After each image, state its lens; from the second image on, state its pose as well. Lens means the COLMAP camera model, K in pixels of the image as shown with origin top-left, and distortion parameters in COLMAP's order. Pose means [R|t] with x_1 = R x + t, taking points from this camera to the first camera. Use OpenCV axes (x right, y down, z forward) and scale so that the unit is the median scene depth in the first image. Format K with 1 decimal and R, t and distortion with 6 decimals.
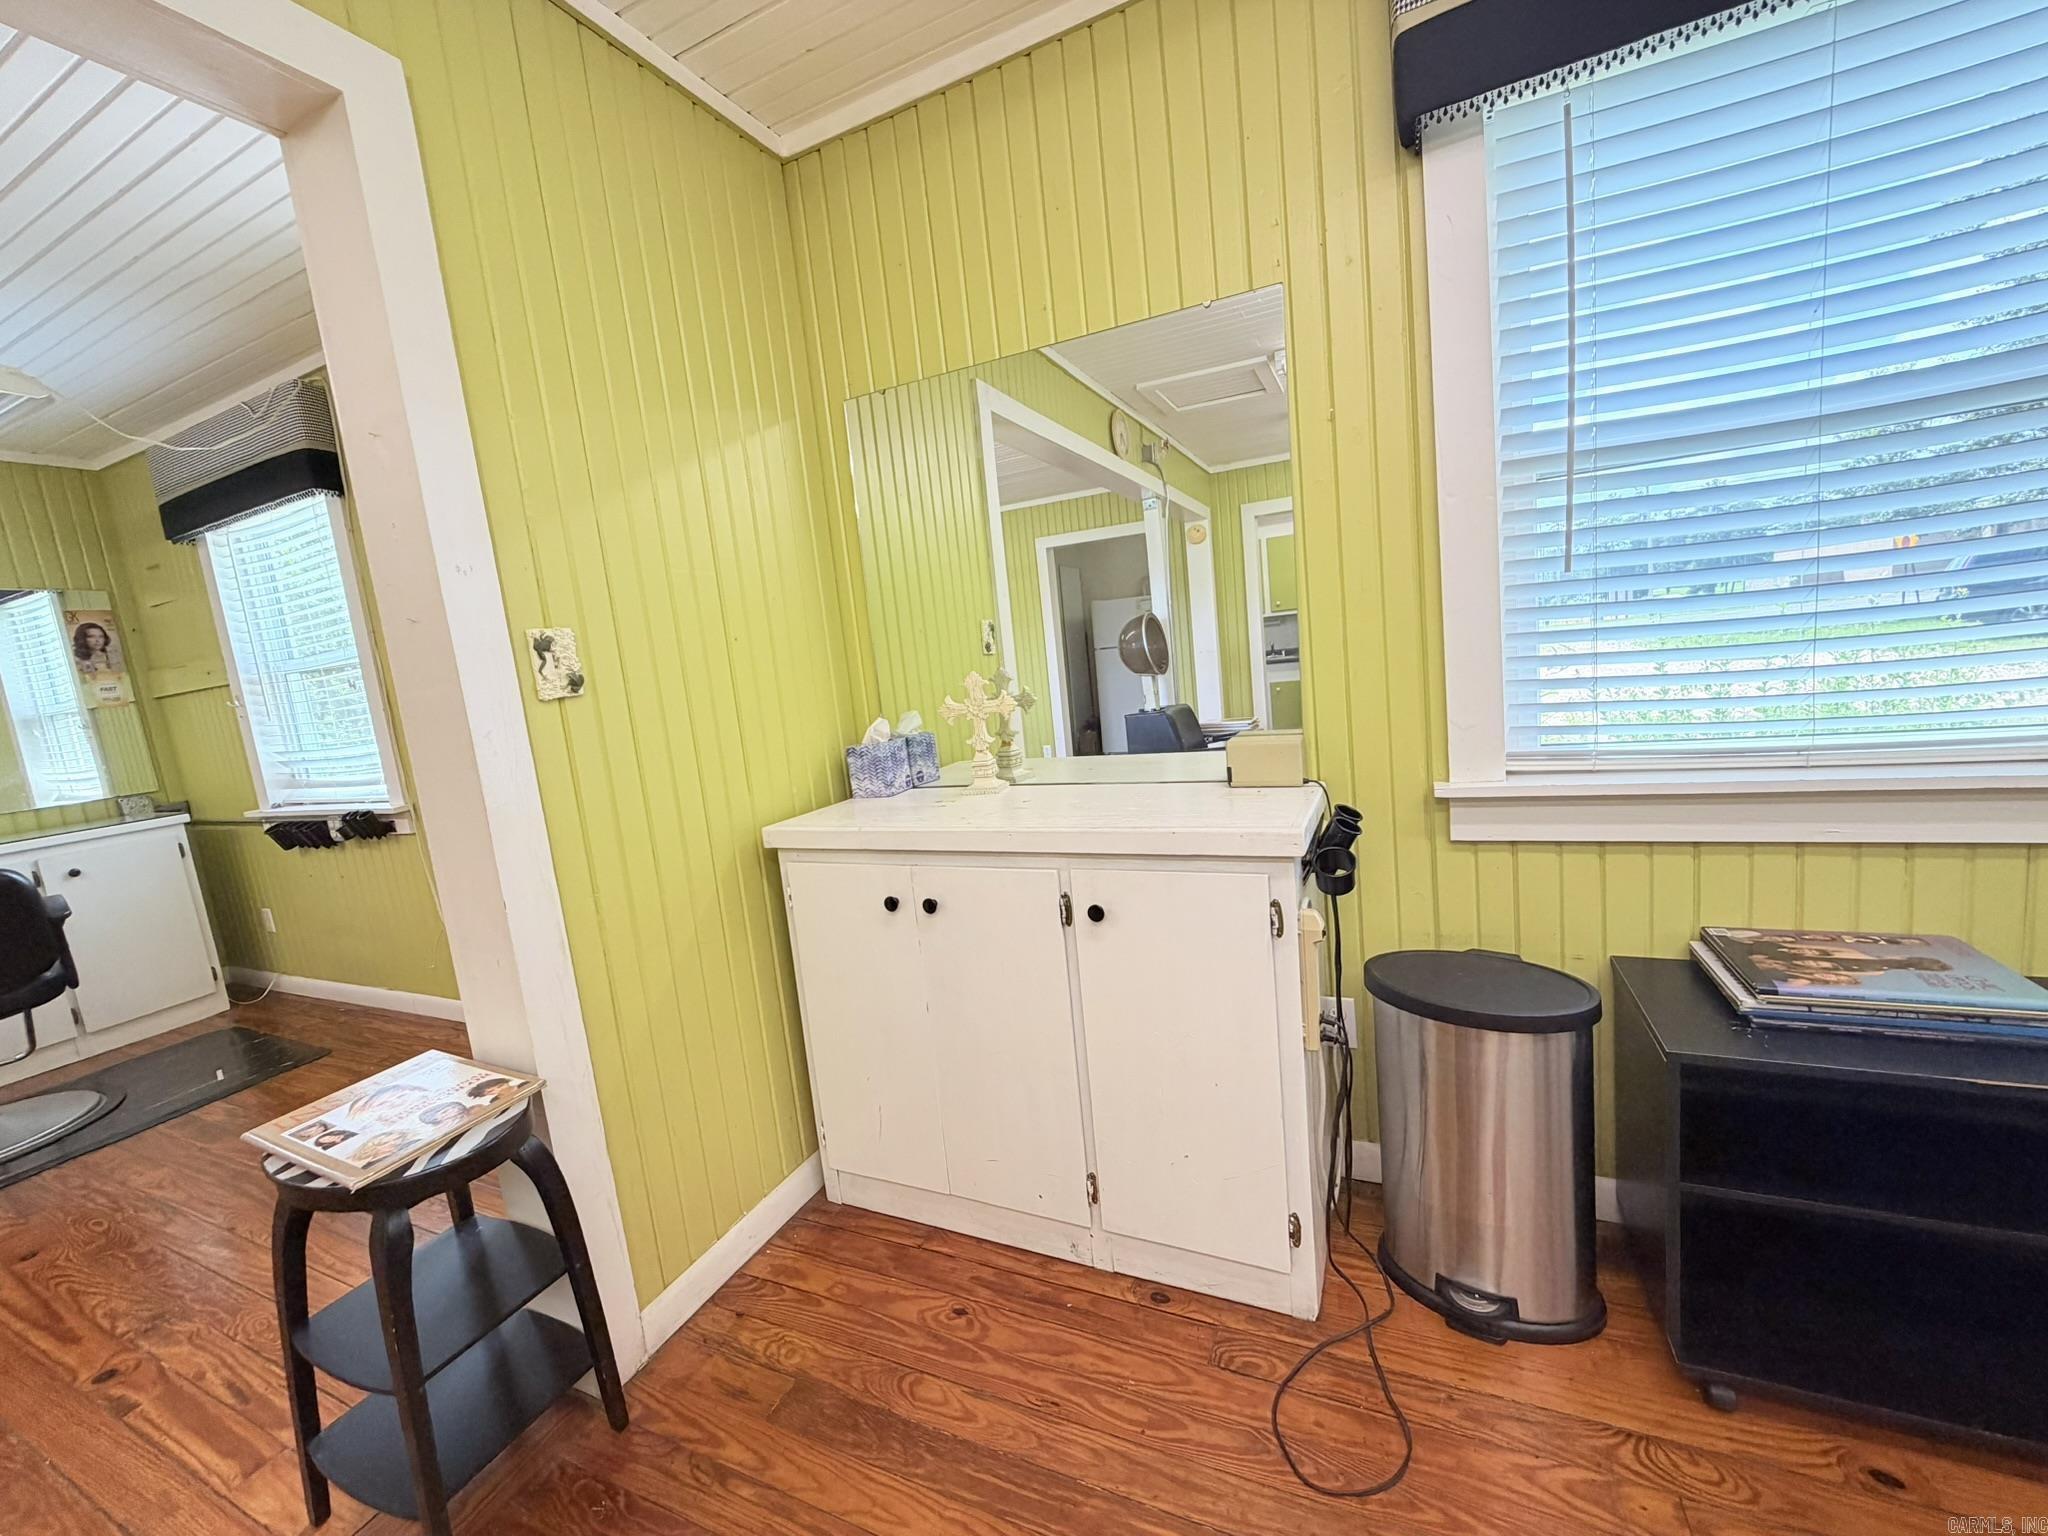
lens RADIAL K [[817.2, 0, 1015.9], [0, 817.2, 765.2], [0, 0, 1]] dist [0.000740, -0.000184]
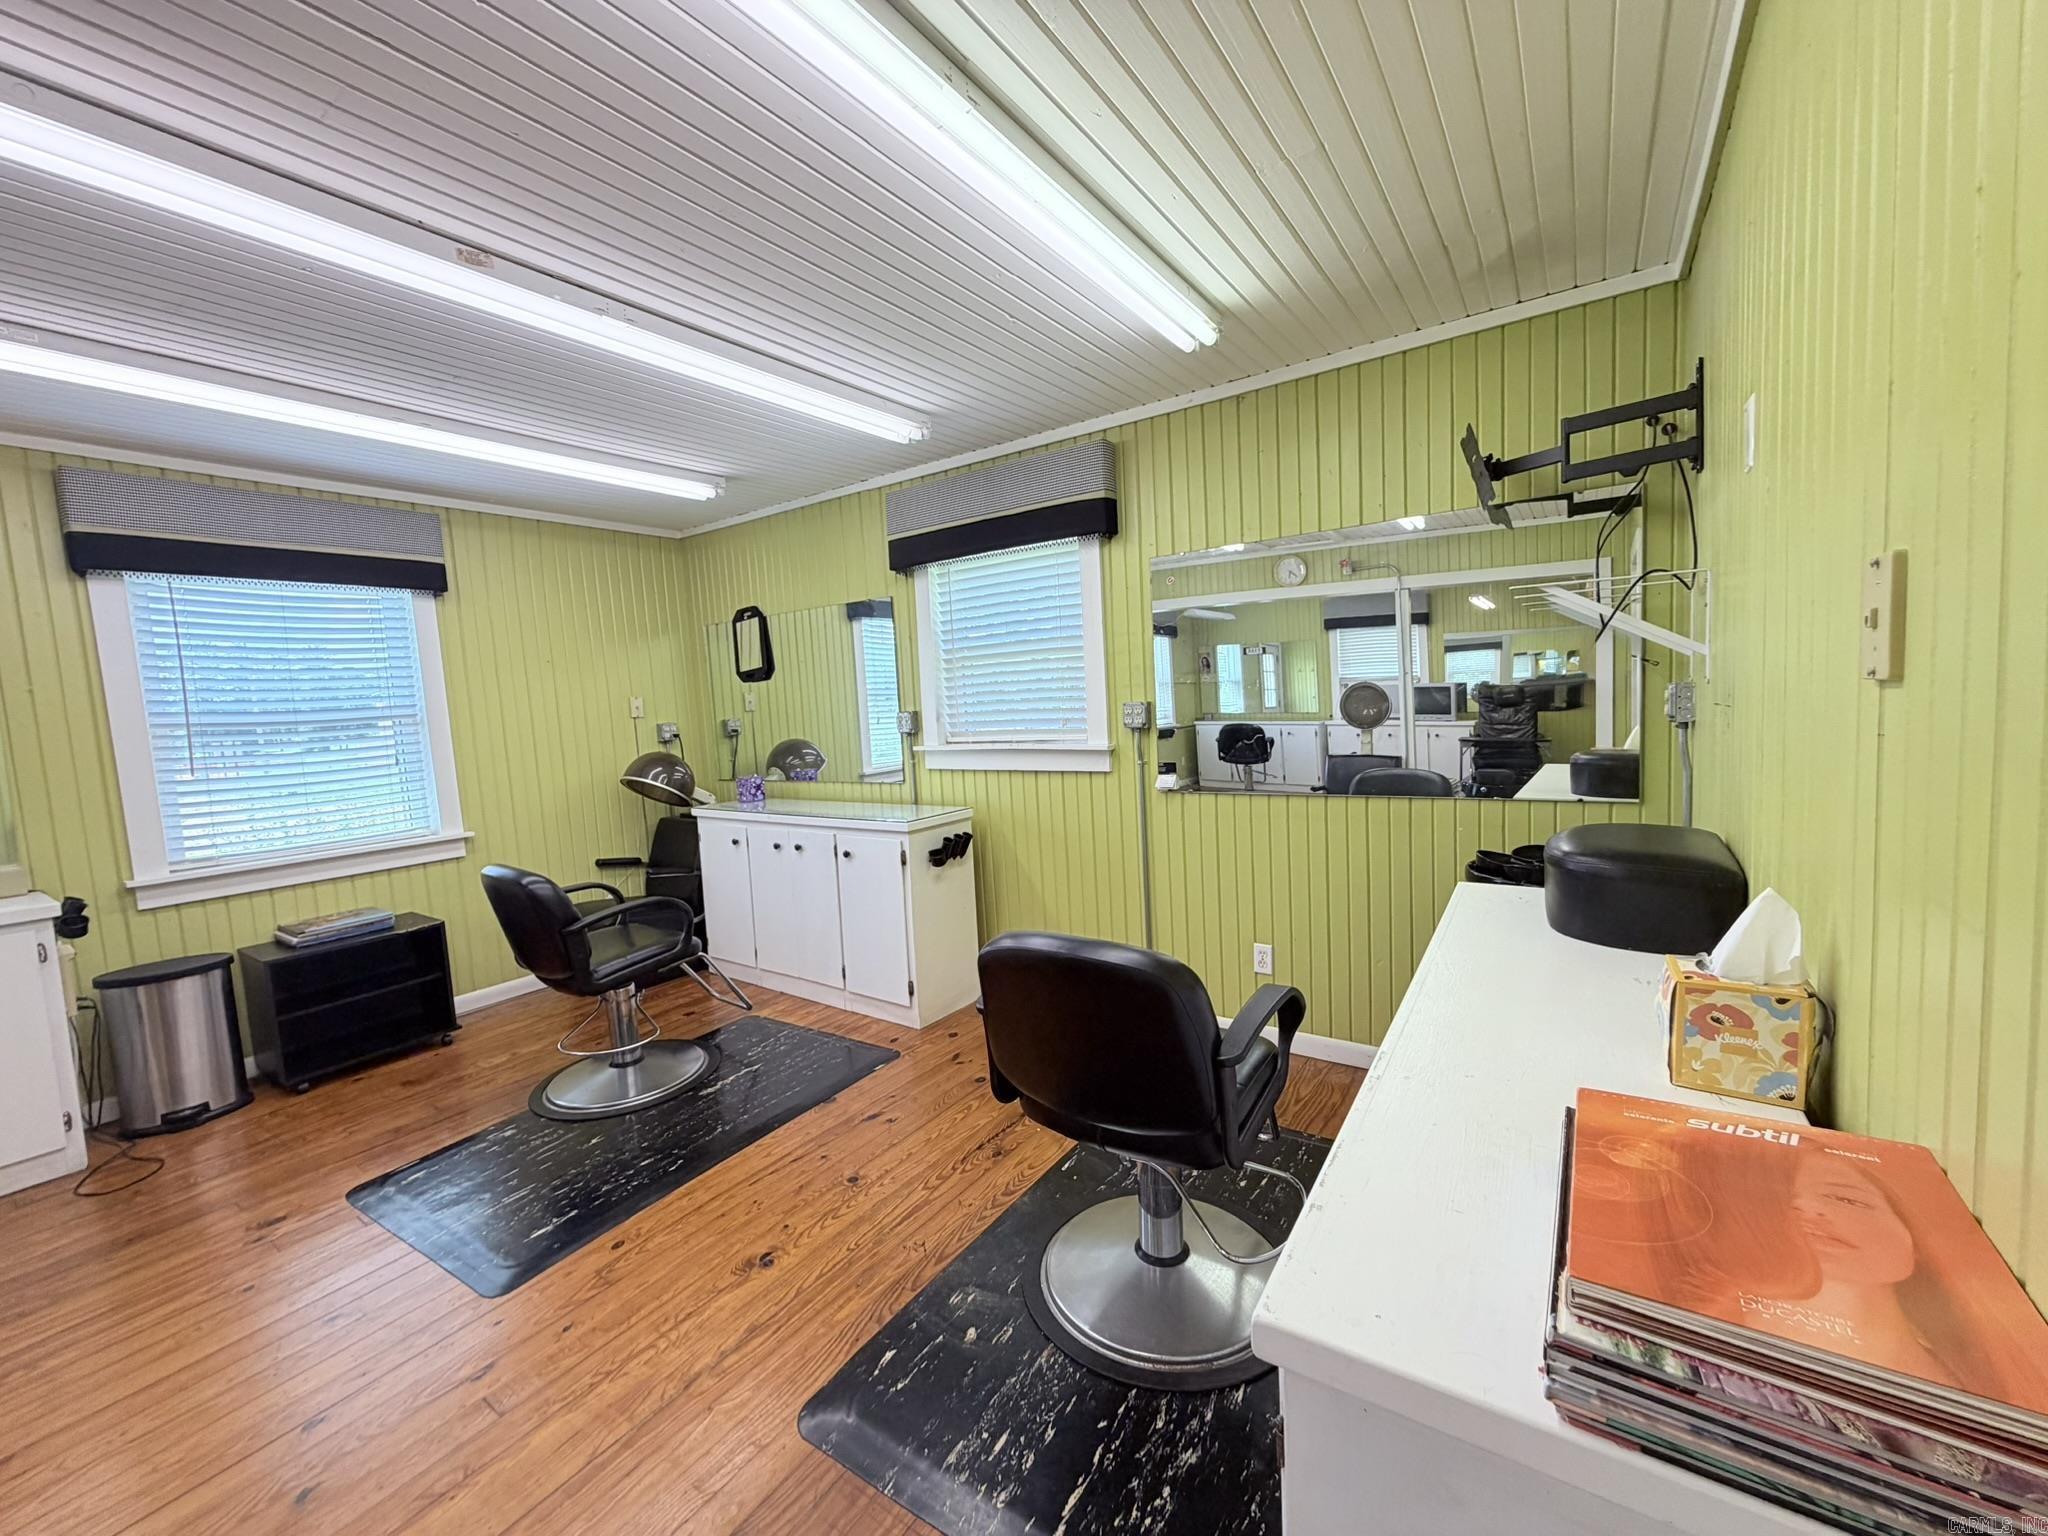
lens RADIAL K [[817.2, 0, 1015.9], [0, 817.2, 765.2], [0, 0, 1]] dist [0.000740, -0.000184]
pose [[0.175849, 0.018199, 0.984249, -0.978897], [0.172293, 0.983828, -0.048974, 0.199667], [-0.969222, 0.178192, 0.169869, -1.356547]]
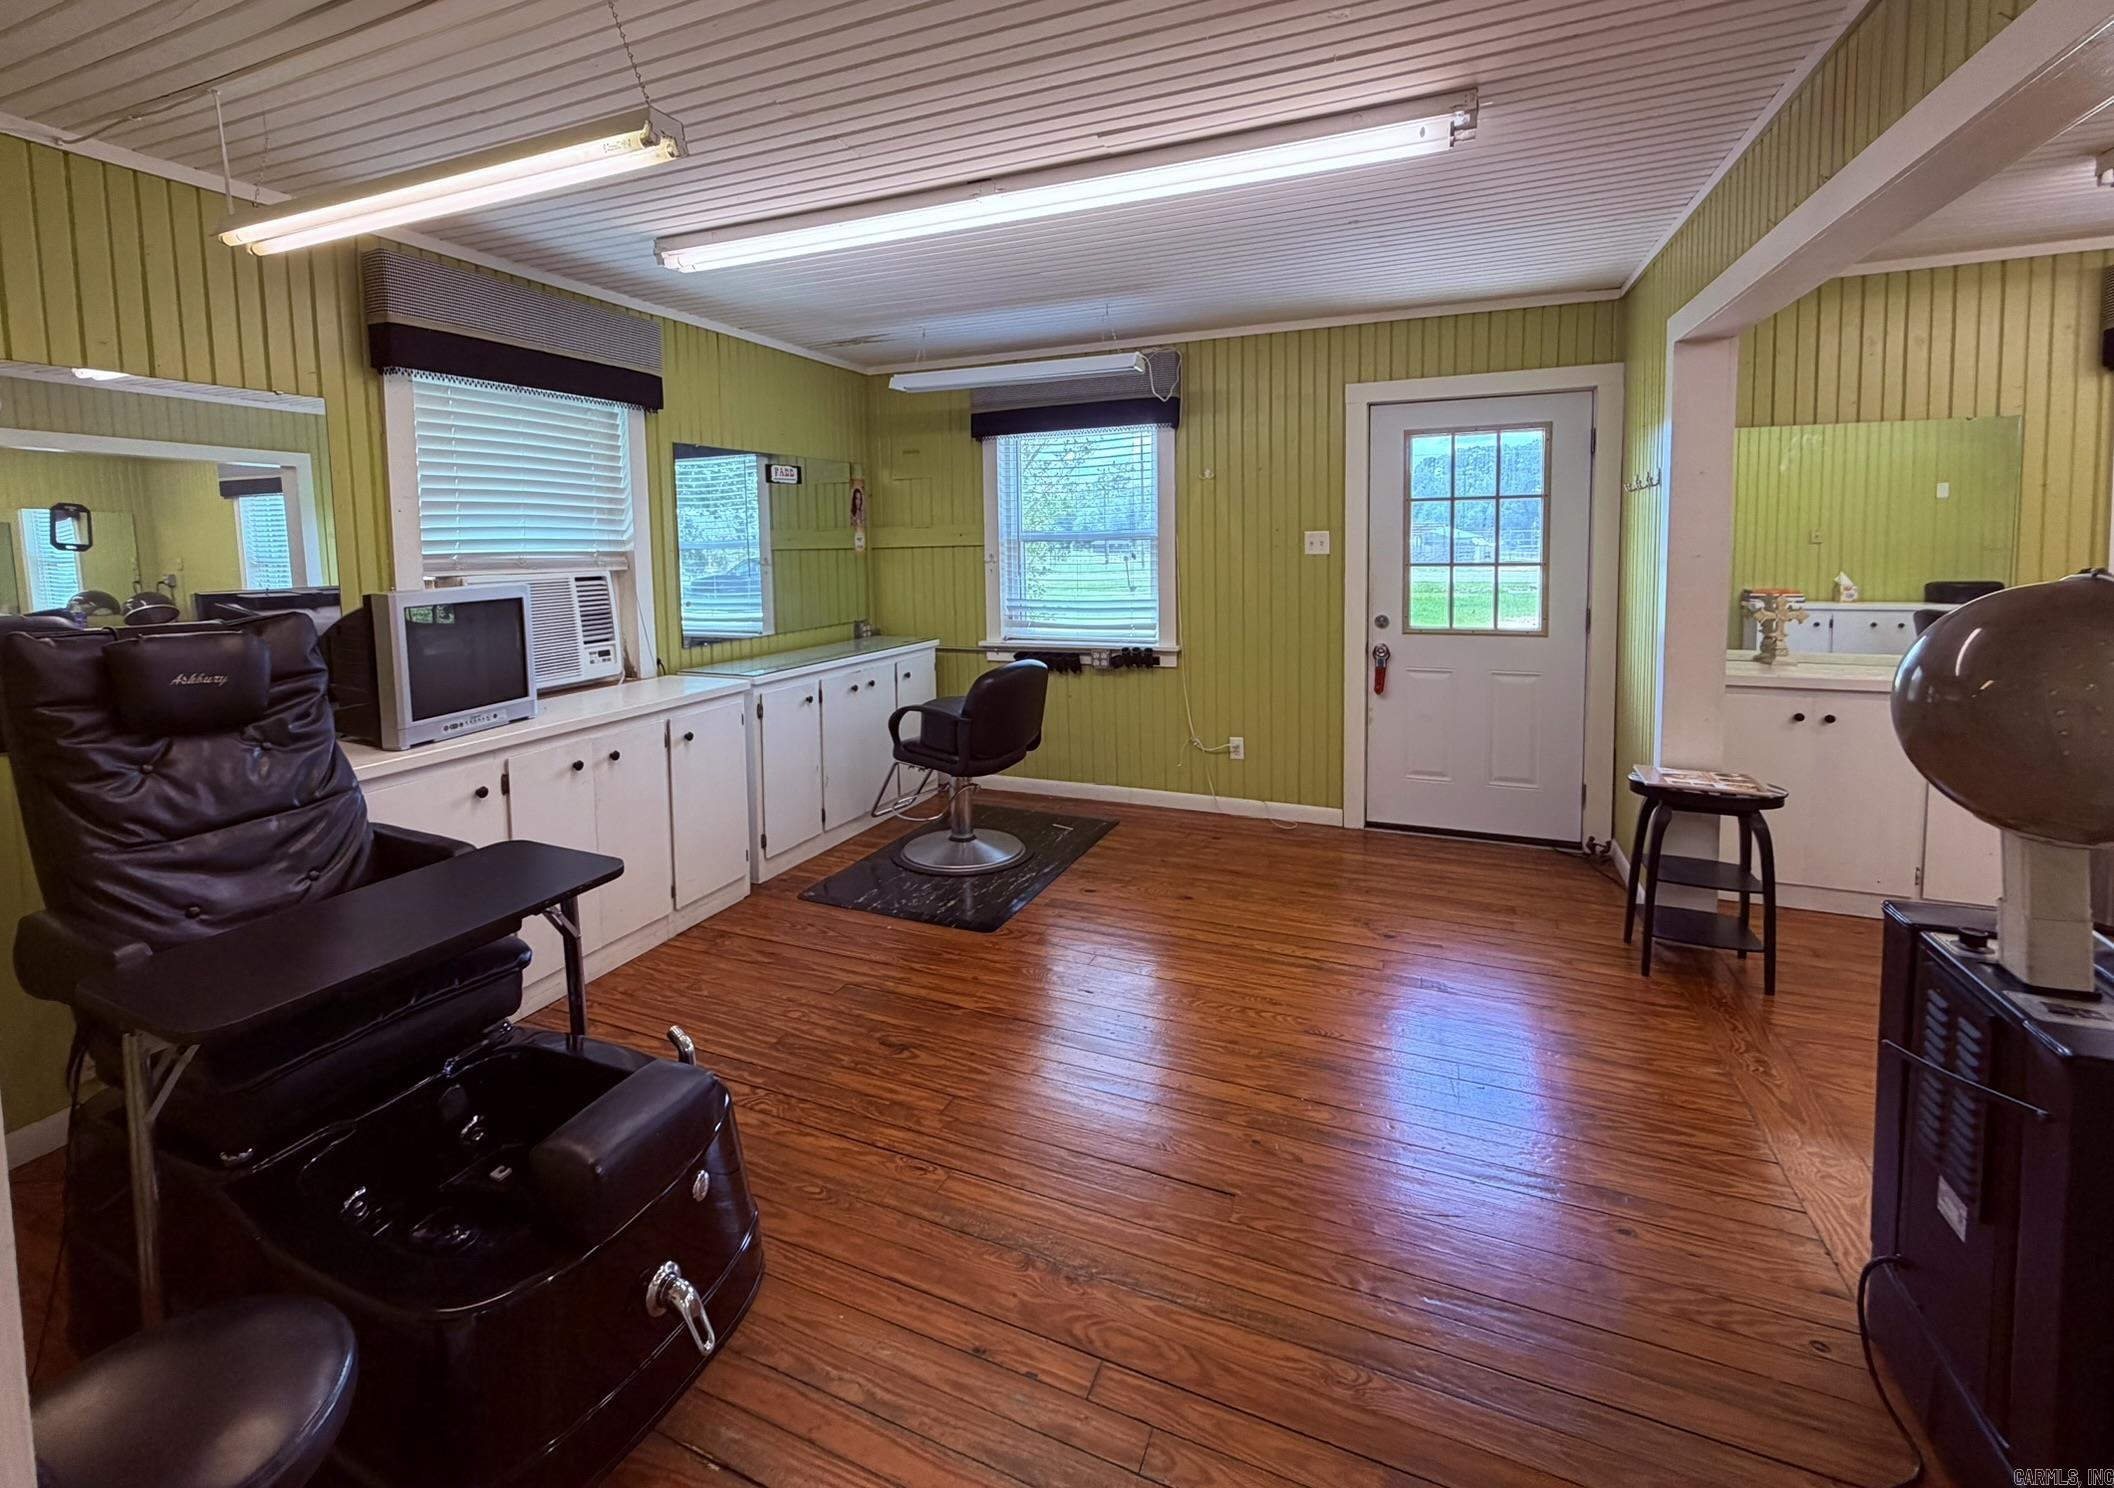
lens RADIAL K [[935.1, 0, 1003.5], [0, 935.1, 605.1], [0, 0, 1]] dist [-0.002412, -0.001104]
pose [[0.995895, 0.088259, 0.020071, -2.011797], [-0.086531, 0.993432, -0.074870, 0.230003], [-0.026547, 0.072826, 0.996991, -1.085353]]
